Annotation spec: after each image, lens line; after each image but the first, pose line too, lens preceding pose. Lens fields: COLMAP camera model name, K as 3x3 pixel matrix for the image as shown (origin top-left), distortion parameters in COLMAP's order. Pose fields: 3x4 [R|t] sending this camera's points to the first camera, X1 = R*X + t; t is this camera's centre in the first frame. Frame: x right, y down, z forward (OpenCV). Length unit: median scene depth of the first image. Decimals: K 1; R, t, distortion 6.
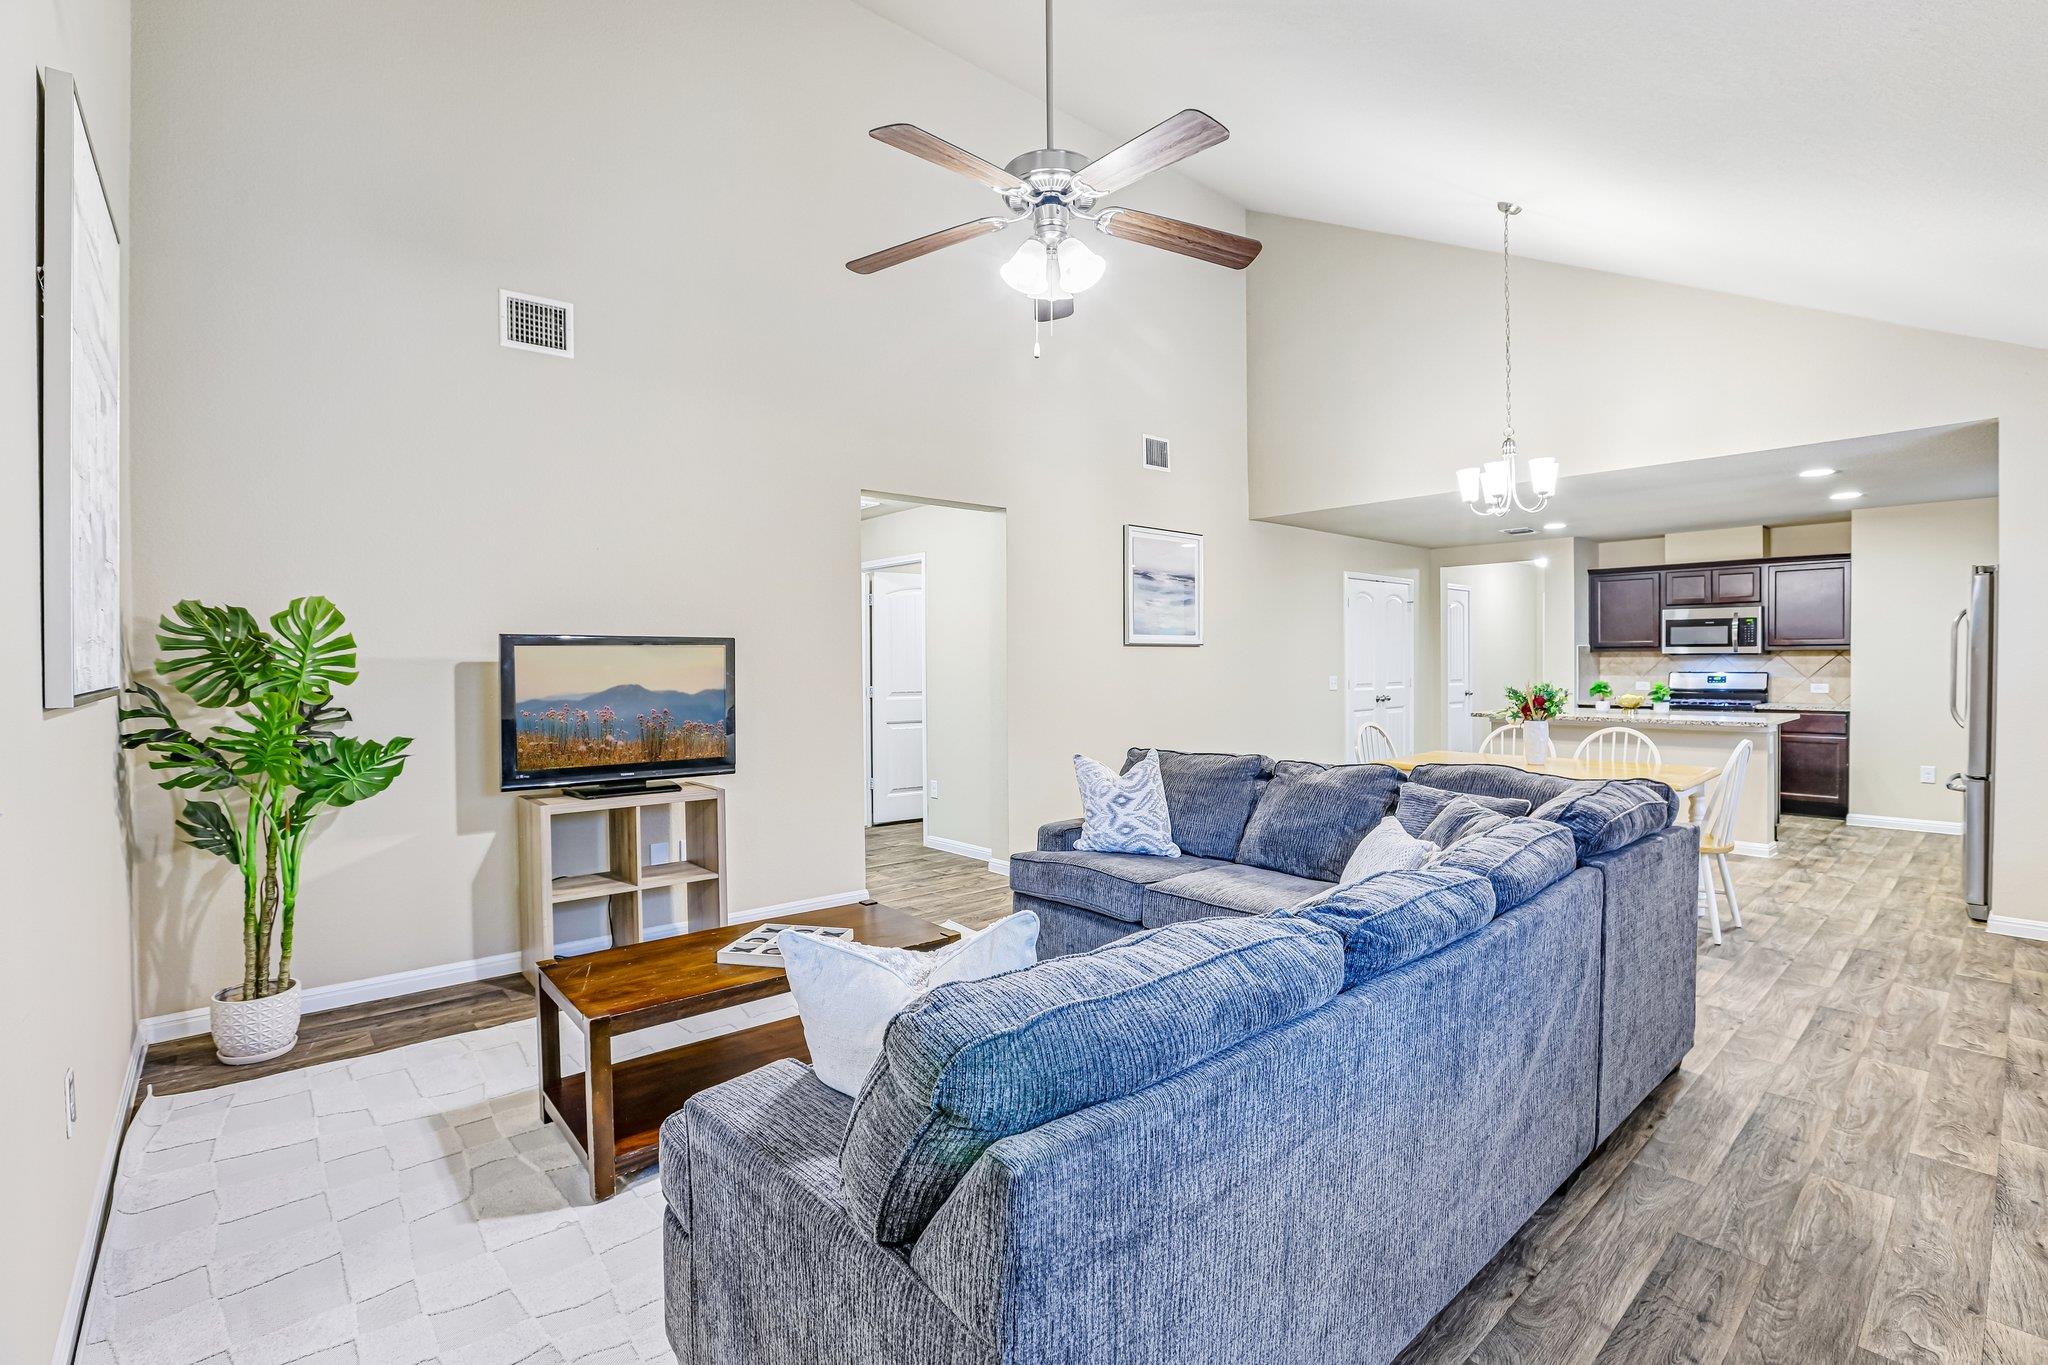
lens RADIAL K [[923.7, 0, 1024.8], [0, 923.7, 656.2], [0, 0, 1]] dist [-0.029003, 0.004858]
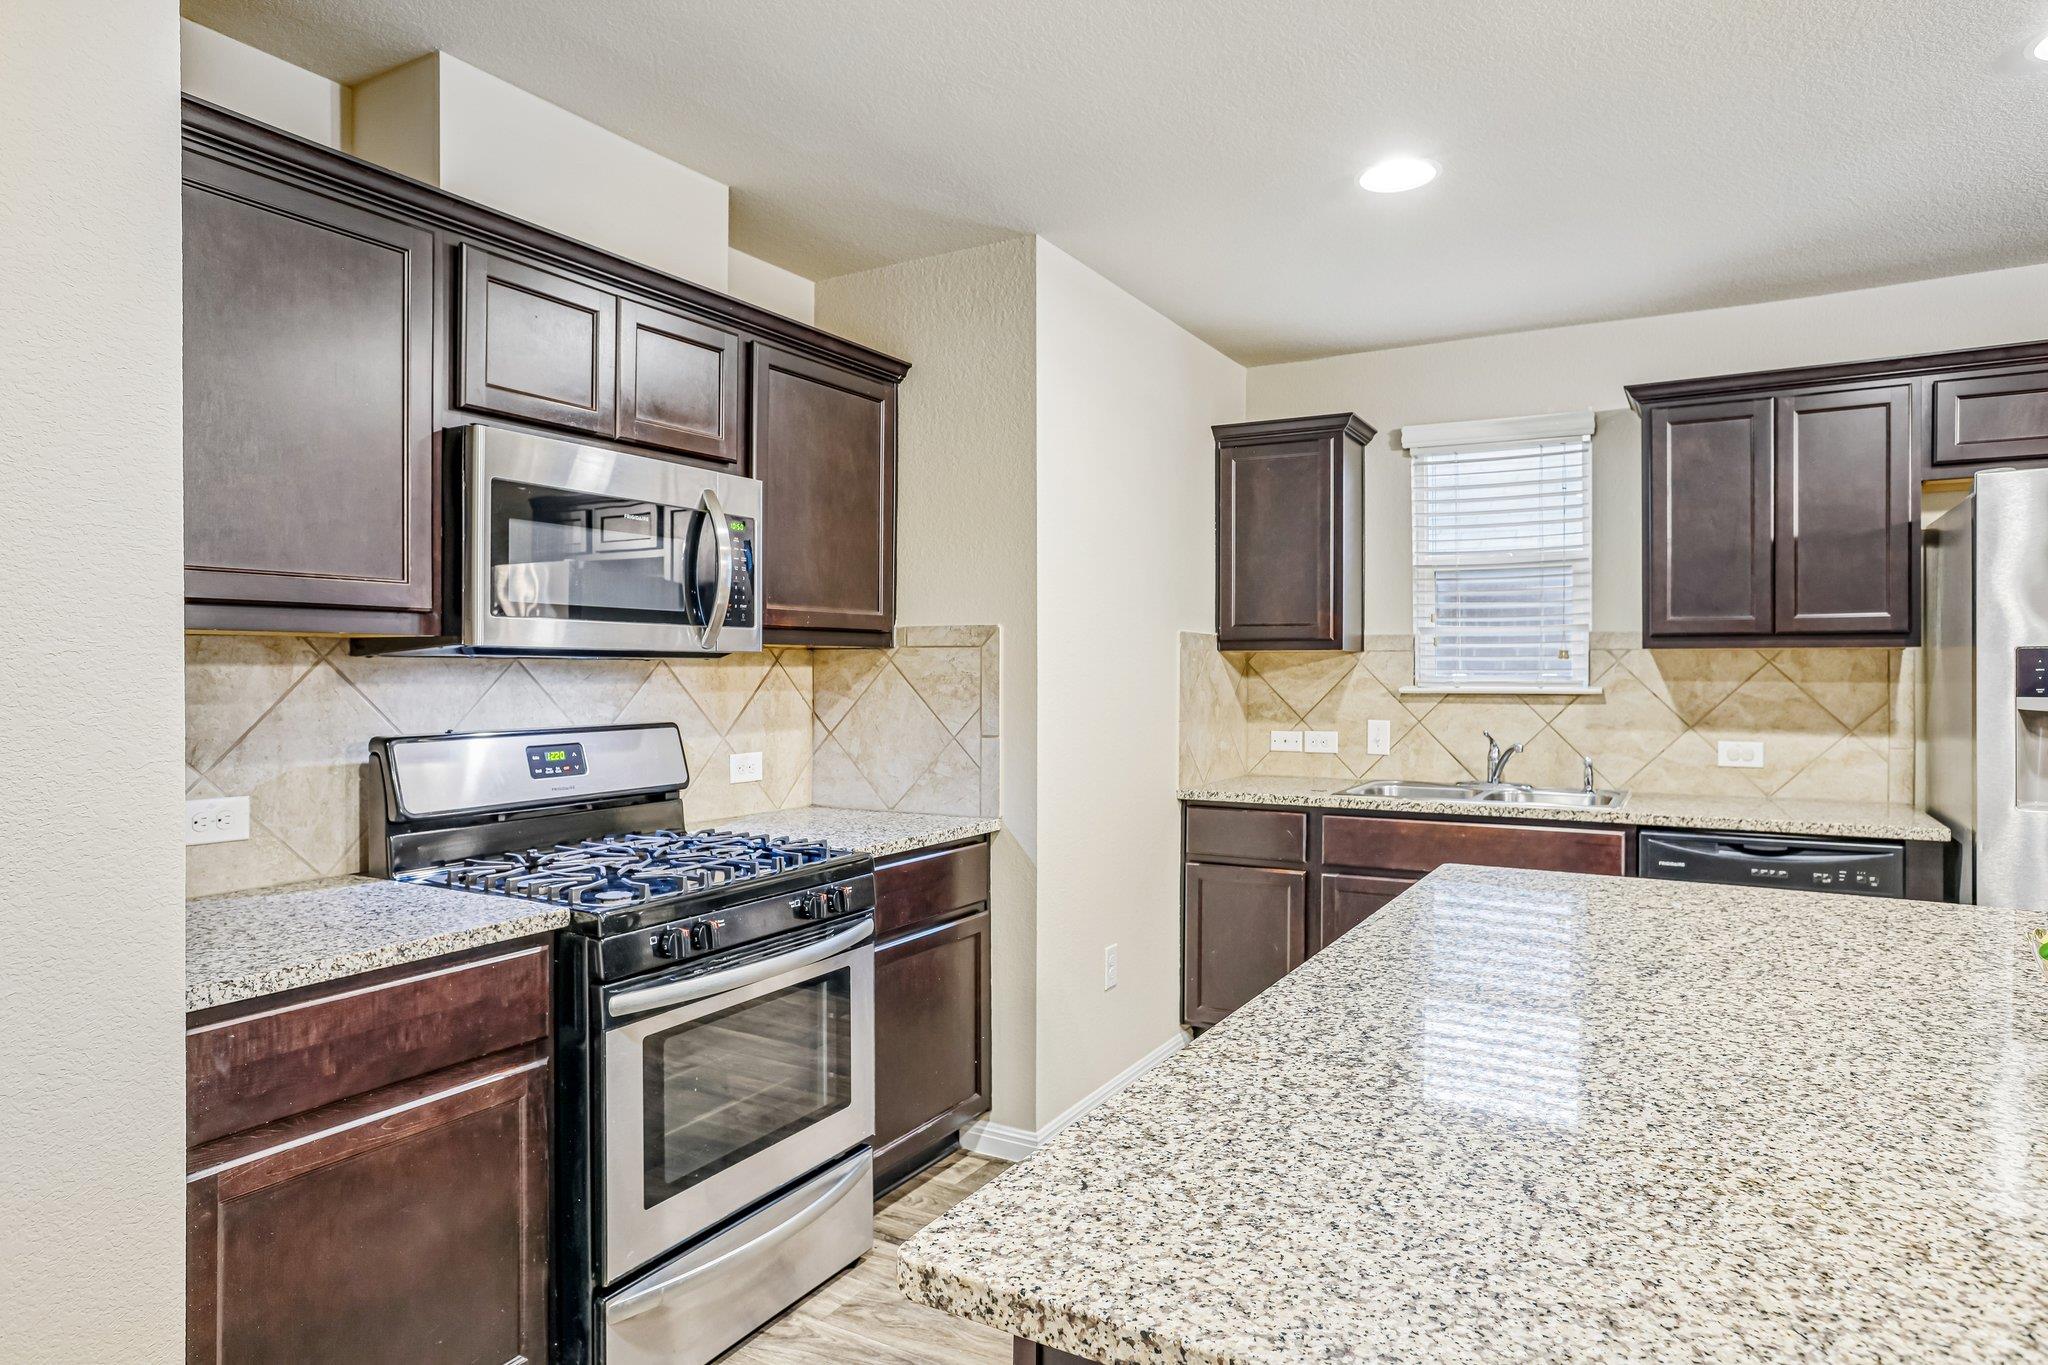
lens RADIAL K [[1197.9, 0, 1037.1], [0, 1197.9, 684.3], [0, 0, 1]] dist [-0.001909, 0.015142]
pose [[-0.333659, -0.007116, 0.942667, 0.432722], [-0.002189, 0.999975, 0.006774, 0.003336], [-0.942691, 0.000197, -0.333666, 1.019210]]
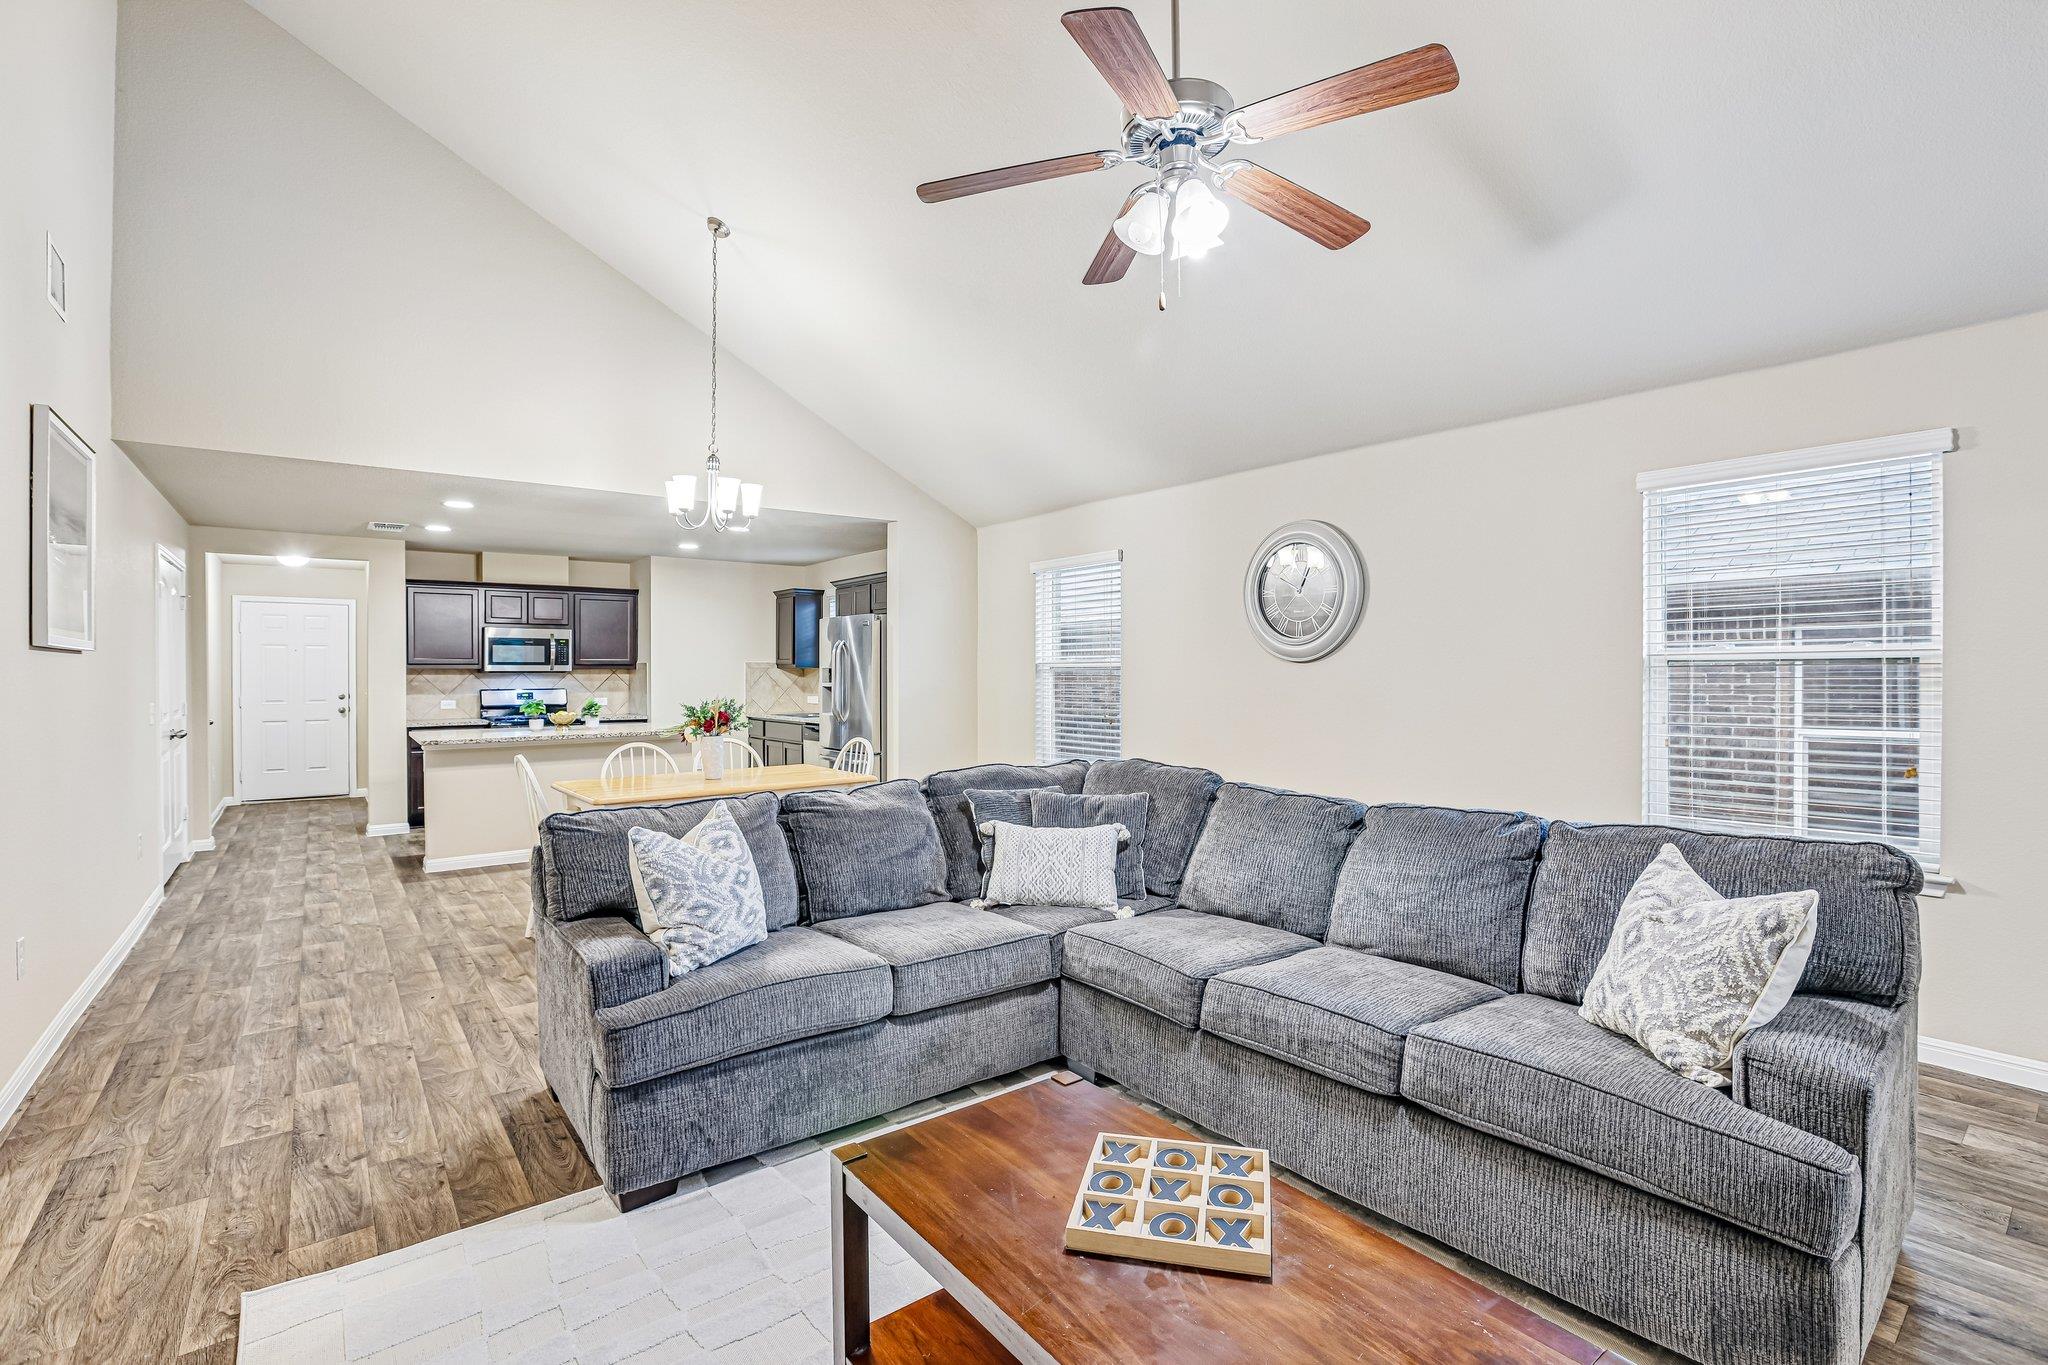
lens RADIAL K [[923.7, 0, 1025.1], [0, 923.7, 692.2], [0, 0, 1]] dist [-0.029003, 0.004858]
pose [[0.058254, -0.018242, 0.998135, -0.282089], [-0.000743, 0.999832, 0.018316, 0.001176], [-0.998302, -0.001808, 0.058230, 0.367055]]
